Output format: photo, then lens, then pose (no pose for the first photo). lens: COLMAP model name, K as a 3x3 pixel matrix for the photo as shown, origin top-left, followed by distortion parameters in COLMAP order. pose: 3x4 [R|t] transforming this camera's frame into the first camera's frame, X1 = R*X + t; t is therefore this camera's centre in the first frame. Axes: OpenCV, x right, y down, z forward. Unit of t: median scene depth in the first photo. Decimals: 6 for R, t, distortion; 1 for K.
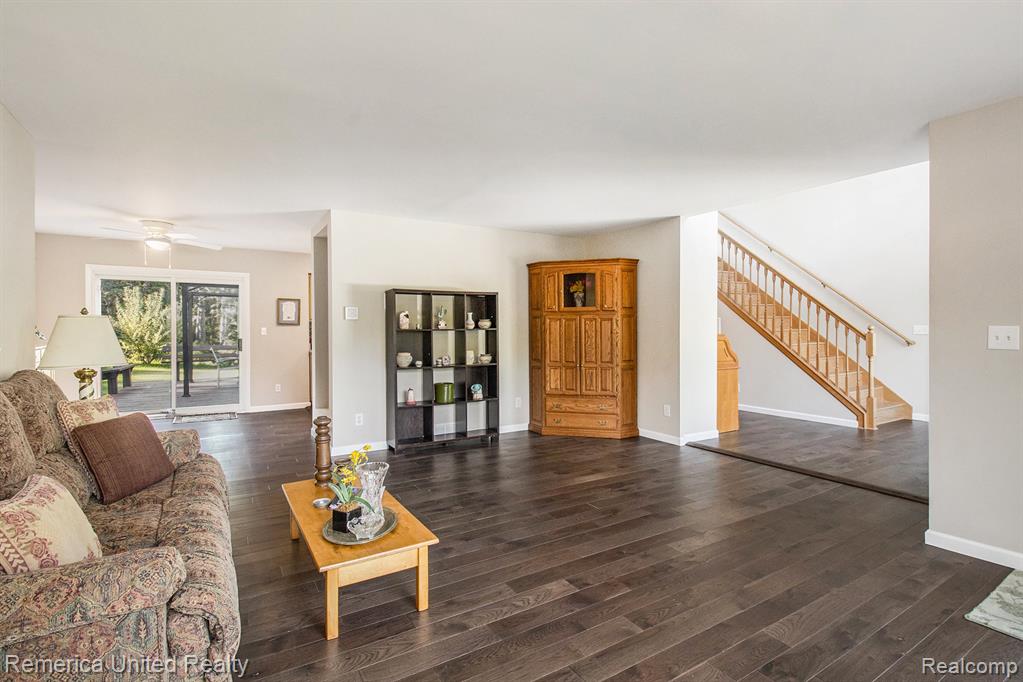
lens RADIAL K [[473.1, 0, 502.9], [0, 473.1, 327.0], [0, 0, 1]] dist [0.002704, -0.012860]
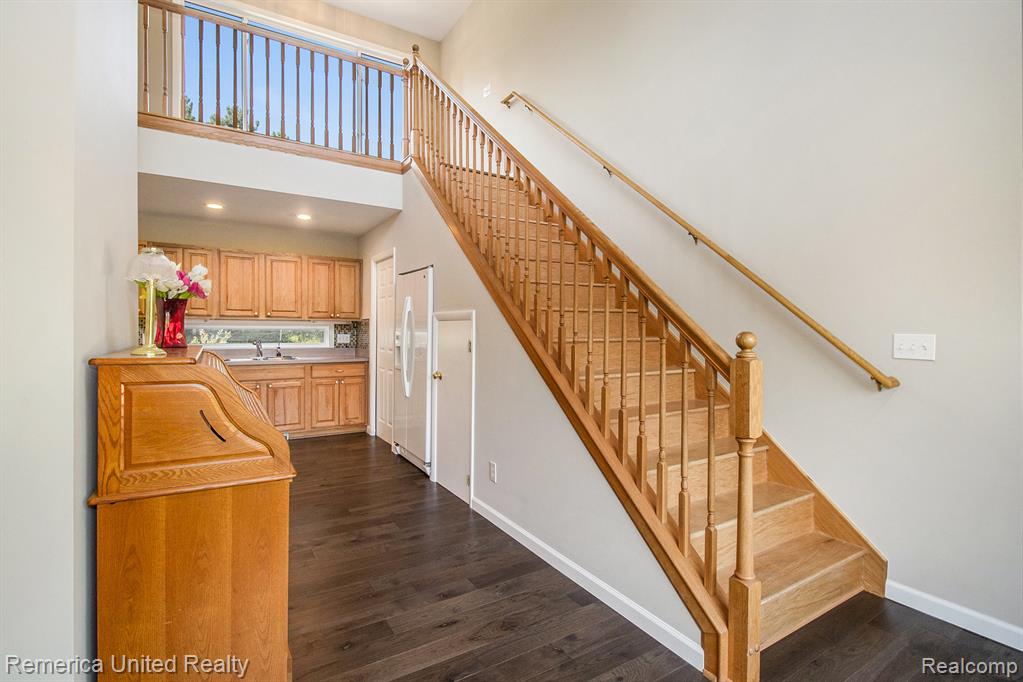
lens RADIAL K [[484.8, 0, 511.3], [0, 484.8, 332.2], [0, 0, 1]] dist [-0.003858, -0.000585]
pose [[0.998964, 0.013688, 0.043398, 0.550898], [-0.013851, 0.999898, 0.003469, -0.001489], [-0.043346, -0.004066, 0.999052, 0.628091]]
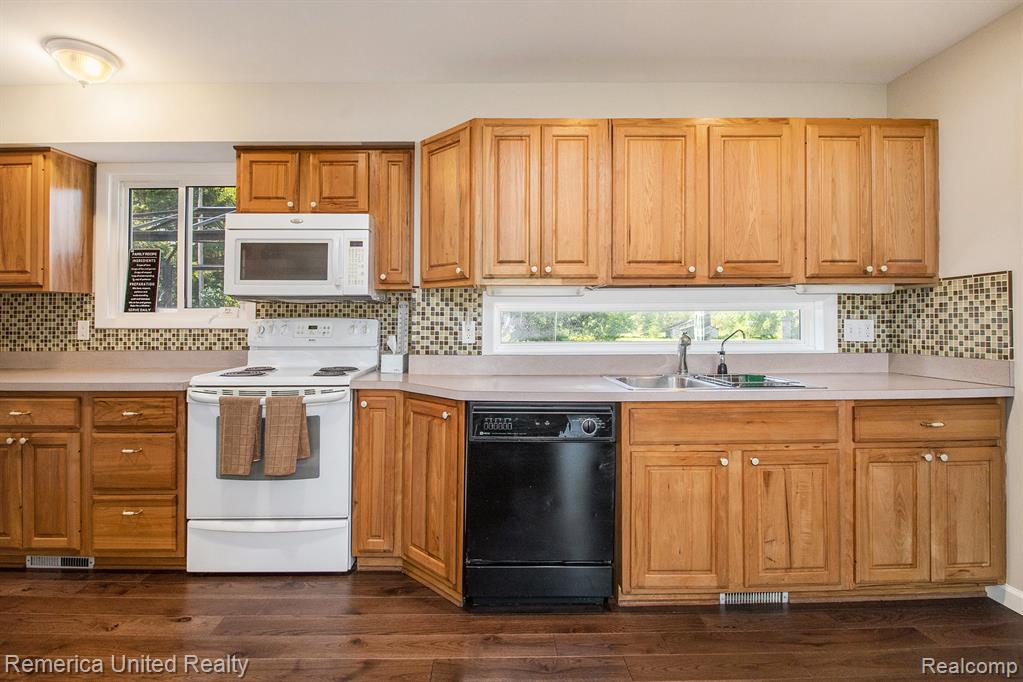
lens RADIAL K [[509.2, 0, 491.6], [0, 509.2, 309.4], [0, 0, 1]] dist [-0.014825, -0.000664]
pose [[0.873591, -0.012307, -0.486505, 0.184662], [0.001026, 0.999725, -0.023448, 0.011930], [0.486659, 0.019985, 0.873363, 1.118821]]
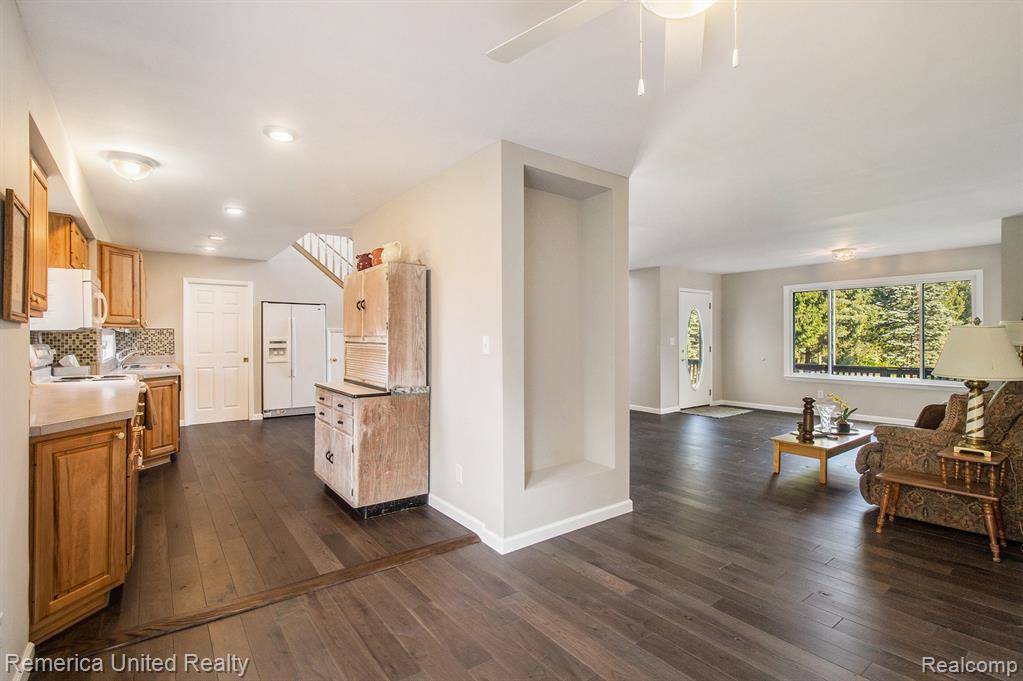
lens RADIAL K [[480.5, 0, 514.7], [0, 480.5, 333.8], [0, 0, 1]] dist [0.056782, -0.039719]
pose [[-0.140745, 0.010744, 0.989988, -0.847068], [0.003351, 0.999941, -0.010376, 0.004906], [-0.990040, 0.001858, -0.140772, 0.968312]]
